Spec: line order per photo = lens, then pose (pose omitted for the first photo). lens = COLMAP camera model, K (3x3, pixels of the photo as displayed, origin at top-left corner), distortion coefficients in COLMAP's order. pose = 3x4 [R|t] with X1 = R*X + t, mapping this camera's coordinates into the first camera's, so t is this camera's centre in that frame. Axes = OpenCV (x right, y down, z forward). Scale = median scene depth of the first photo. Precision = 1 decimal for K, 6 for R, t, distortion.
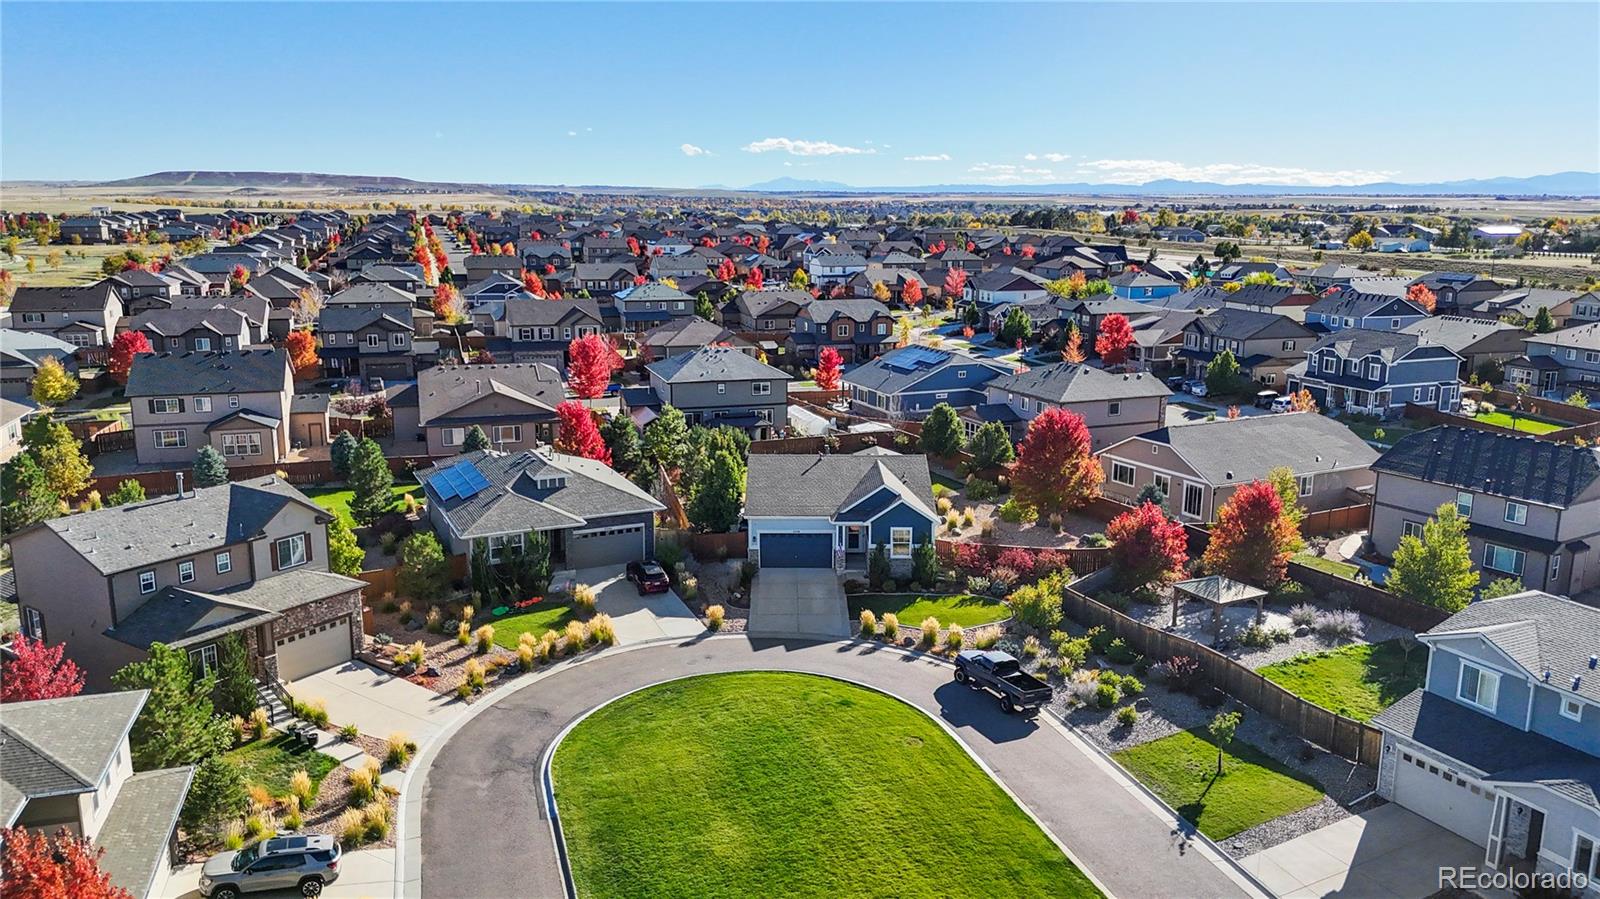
lens RADIAL K [[1098.2, 0, 802.4], [0, 1098.2, 450.3], [0, 0, 1]] dist [0.016594, -0.021356]
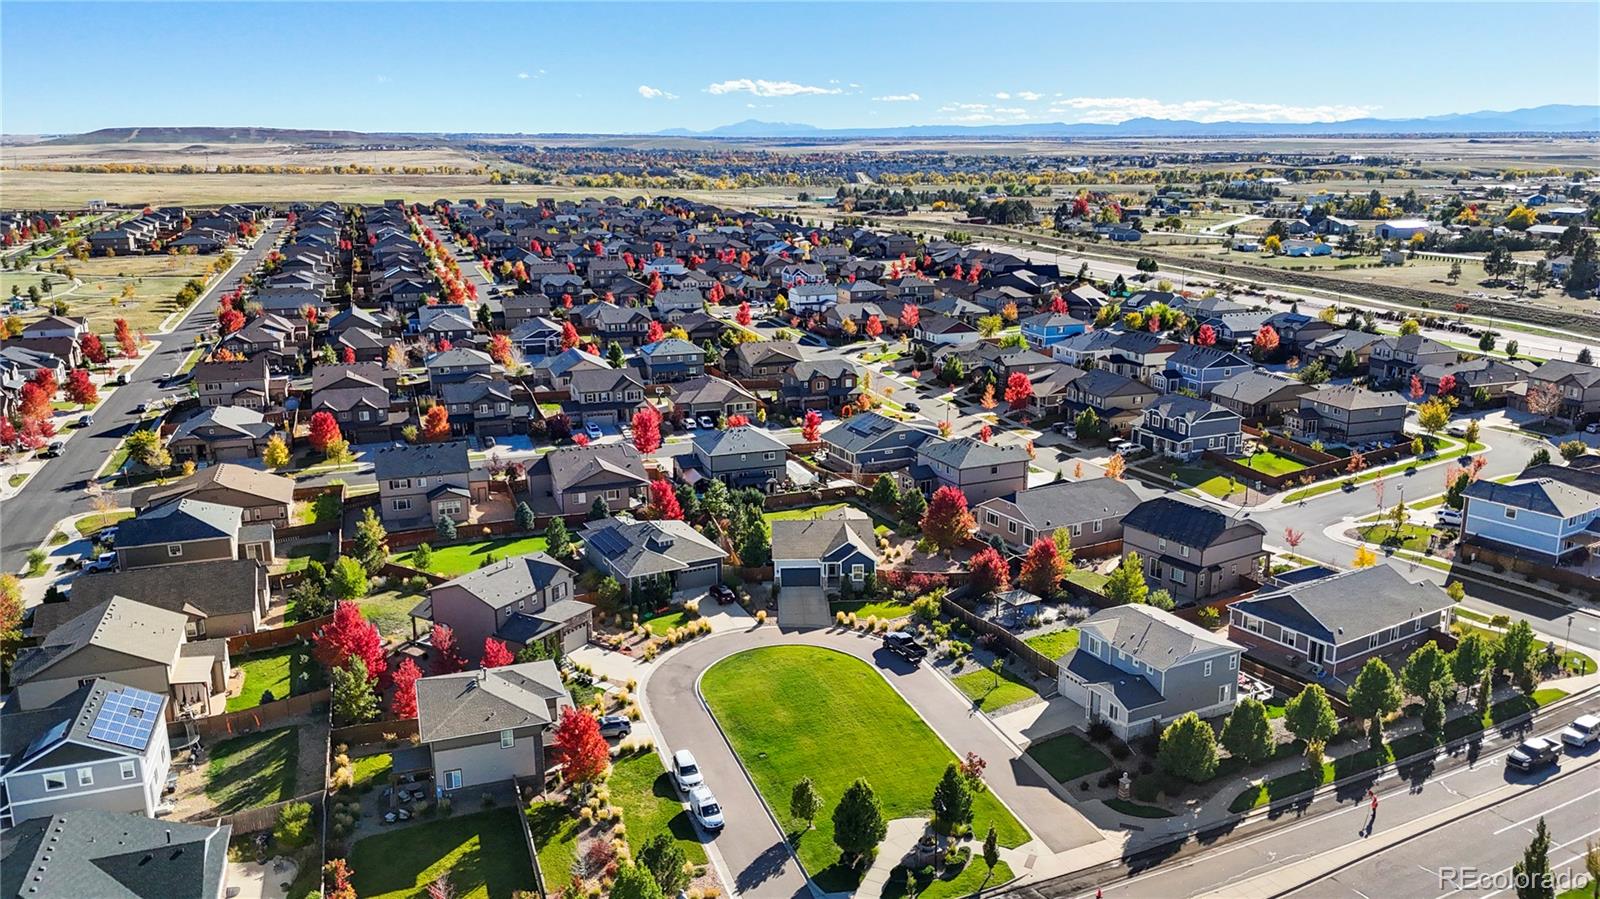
lens RADIAL K [[1098.2, 0, 798.6], [0, 1098.2, 448.1], [0, 0, 1]] dist [0.016594, -0.021356]
pose [[0.999621, -0.018515, 0.020379, -0.042961], [0.017791, 0.999224, 0.035144, -0.189715], [-0.021014, -0.034768, 0.999174, -0.829061]]
